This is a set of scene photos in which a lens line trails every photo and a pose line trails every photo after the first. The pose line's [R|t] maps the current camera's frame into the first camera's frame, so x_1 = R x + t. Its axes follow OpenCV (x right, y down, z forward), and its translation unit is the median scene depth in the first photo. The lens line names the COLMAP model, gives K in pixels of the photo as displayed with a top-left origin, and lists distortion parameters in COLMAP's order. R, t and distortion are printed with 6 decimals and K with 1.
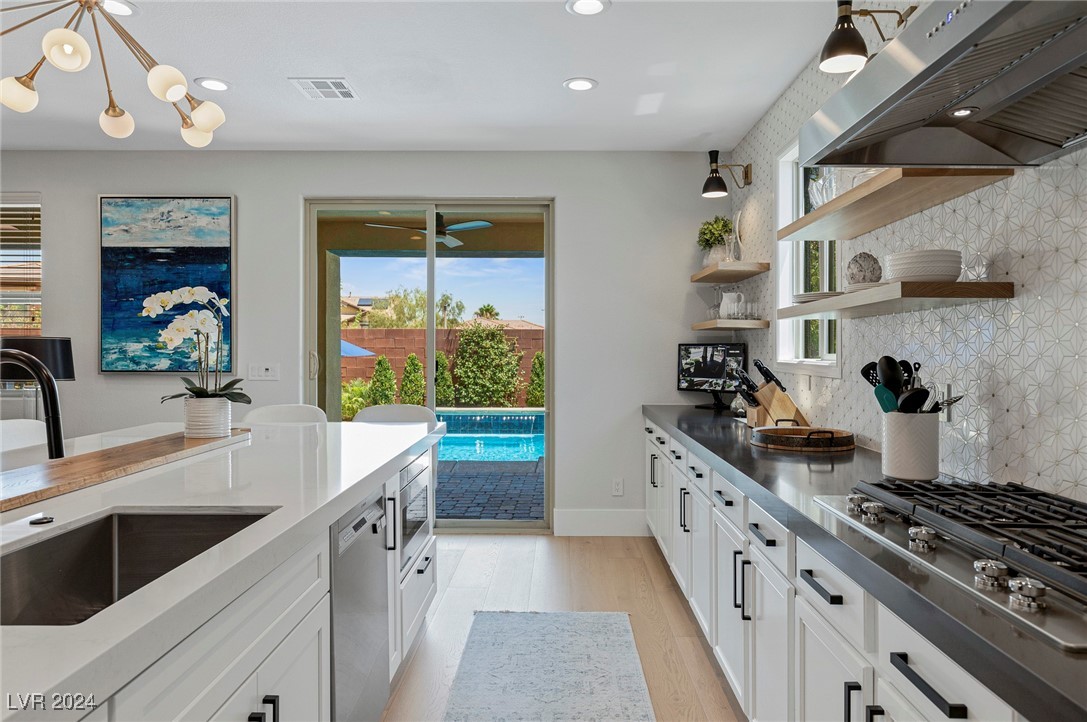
lens RADIAL K [[695.6, 0, 554.2], [0, 695.6, 353.5], [0, 0, 1]] dist [0.006878, -0.003110]
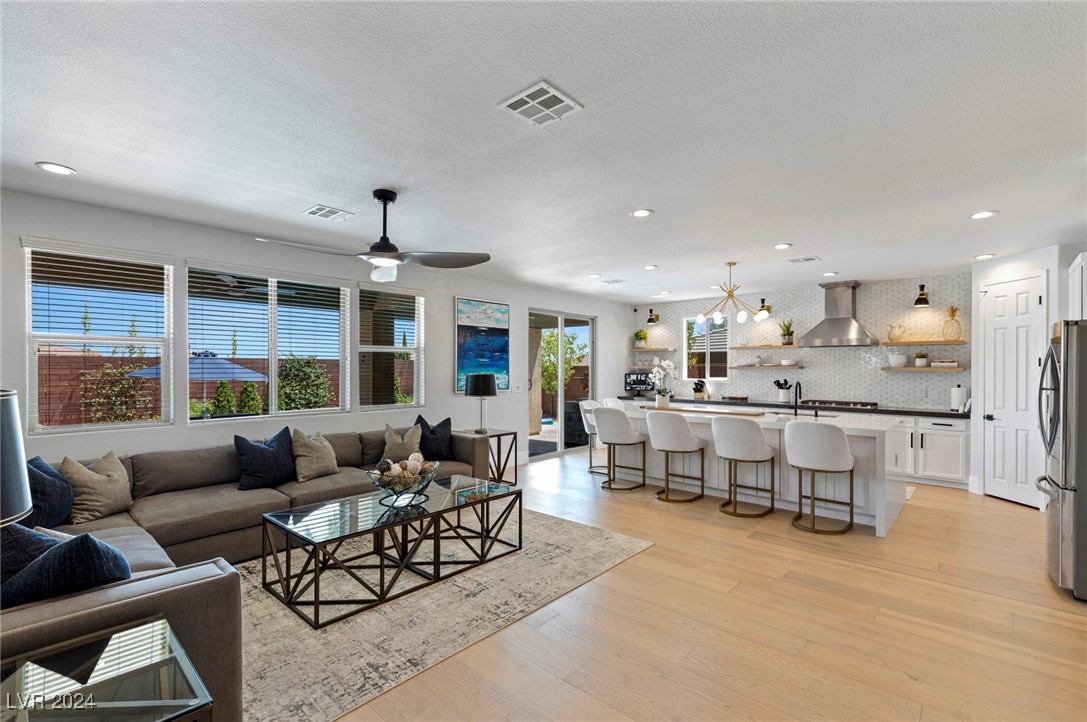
lens RADIAL K [[487.6, 0, 540.3], [0, 487.6, 367.3], [0, 0, 1]] dist [0.008674, -0.001096]
pose [[0.671535, 0.000373, 0.740973, -1.495432], [0.005396, 0.999971, -0.005394, -0.030186], [-0.740953, 0.007620, 0.671513, -0.045926]]
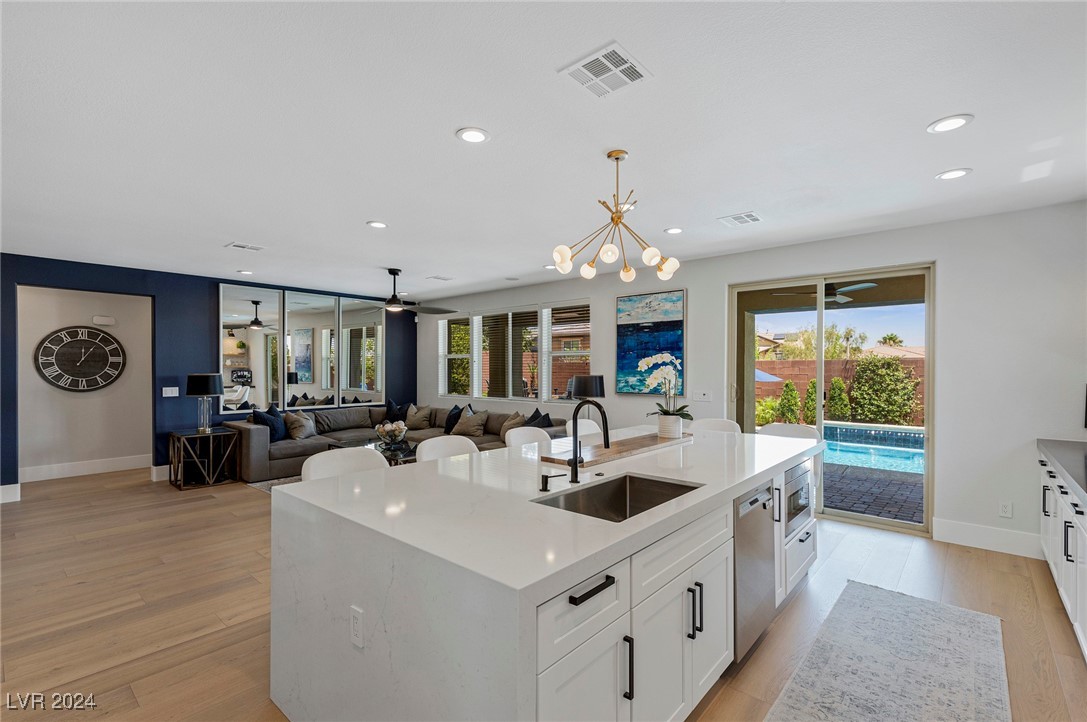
lens RADIAL K [[487.6, 0, 547.7], [0, 487.6, 372.9], [0, 0, 1]] dist [0.008674, -0.001096]
pose [[0.759172, 0.004334, -0.650876, 0.045986], [-0.005406, 0.999985, 0.000353, -0.026051], [0.650868, 0.003251, 0.759184, -0.089872]]
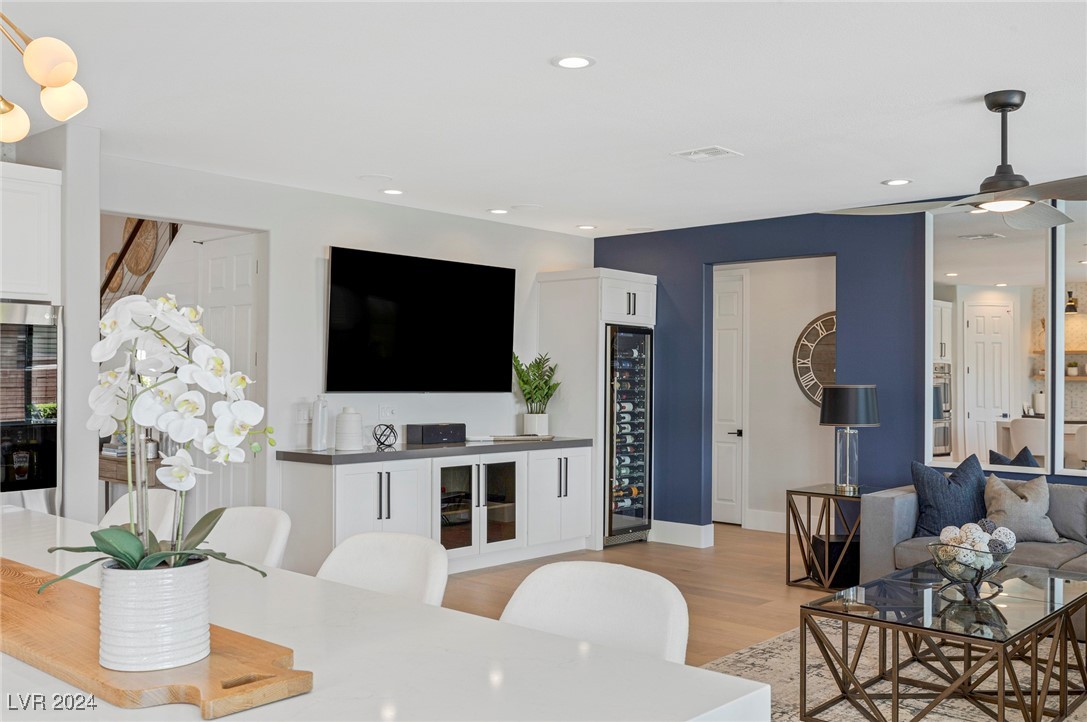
lens RADIAL K [[982.9, 0, 534.9], [0, 982.9, 364.9], [0, 0, 1]] dist [0.001706, 0.011310]
pose [[-0.669620, -0.015595, -0.742540, -0.124051], [-0.015395, 0.999856, -0.007116, -0.029515], [0.742544, 0.006666, -0.669764, 0.927627]]
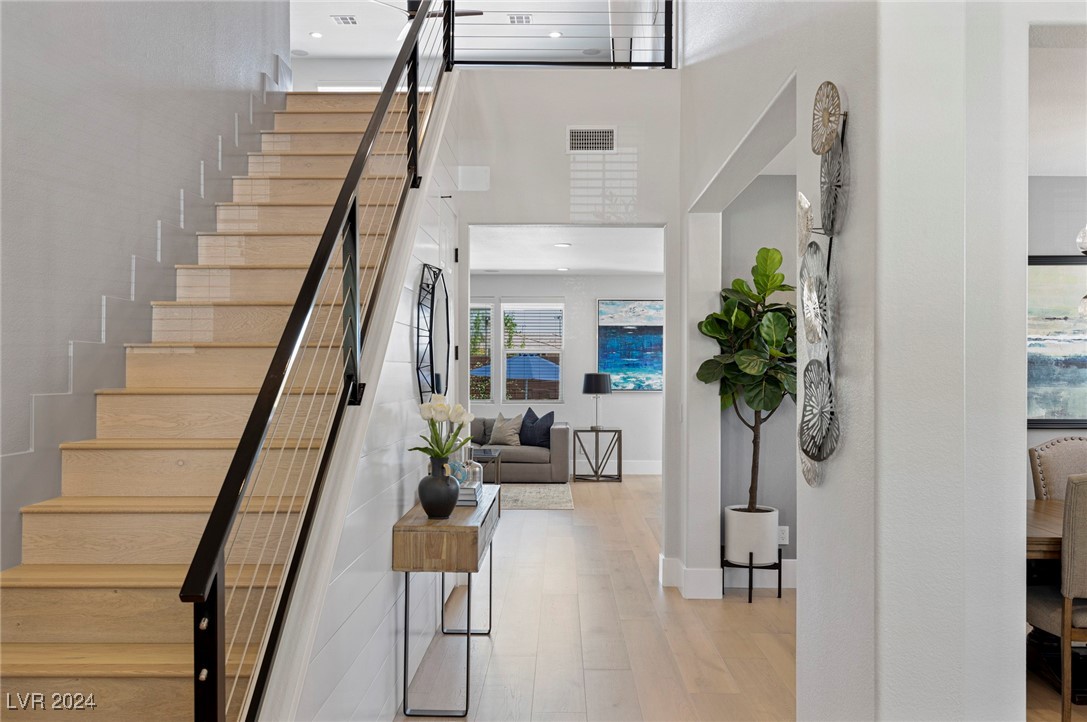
lens RADIAL K [[938.8, 0, 541.8], [0, 938.8, 362.4], [0, 0, 1]] dist [0.000061, -0.009912]
pose [[0.999895, -0.000573, -0.014488, -0.780742], [0.000330, 0.999859, -0.016767, -0.007597], [0.014495, 0.016760, 0.999754, -1.630628]]
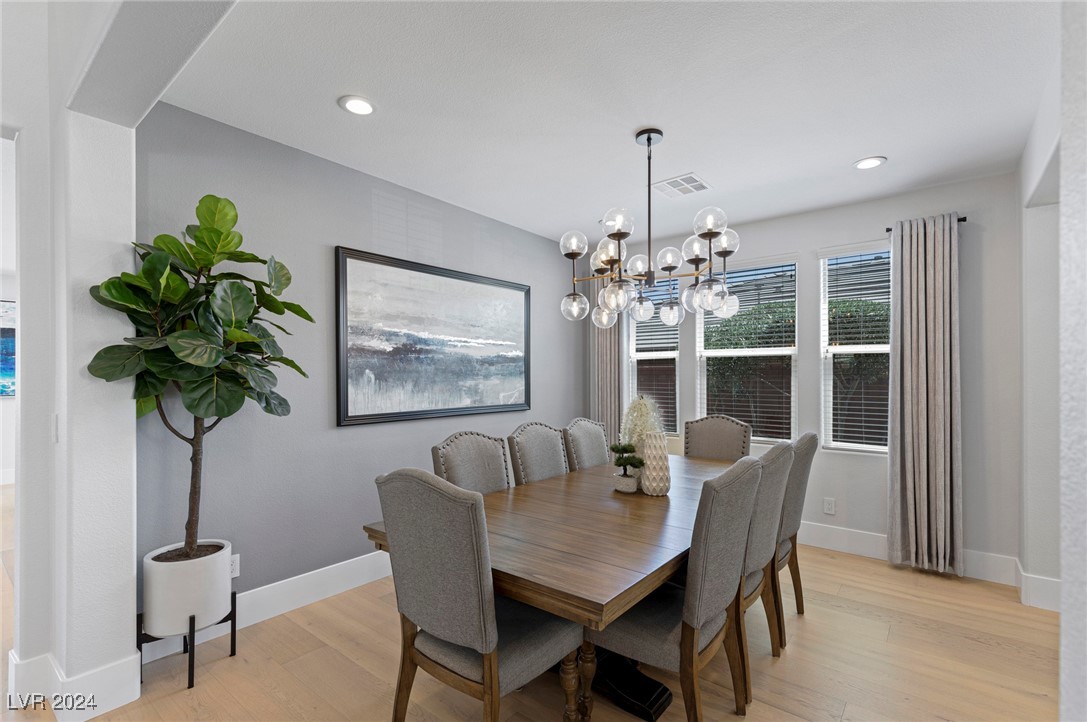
lens RADIAL K [[487.6, 0, 537.0], [0, 487.6, 377.6], [0, 0, 1]] dist [0.008674, -0.001096]
pose [[0.623778, -0.007169, 0.781569, -0.680978], [0.012608, 0.999920, -0.000891, 0.001592], [-0.781500, 0.010410, 0.623819, -0.937323]]
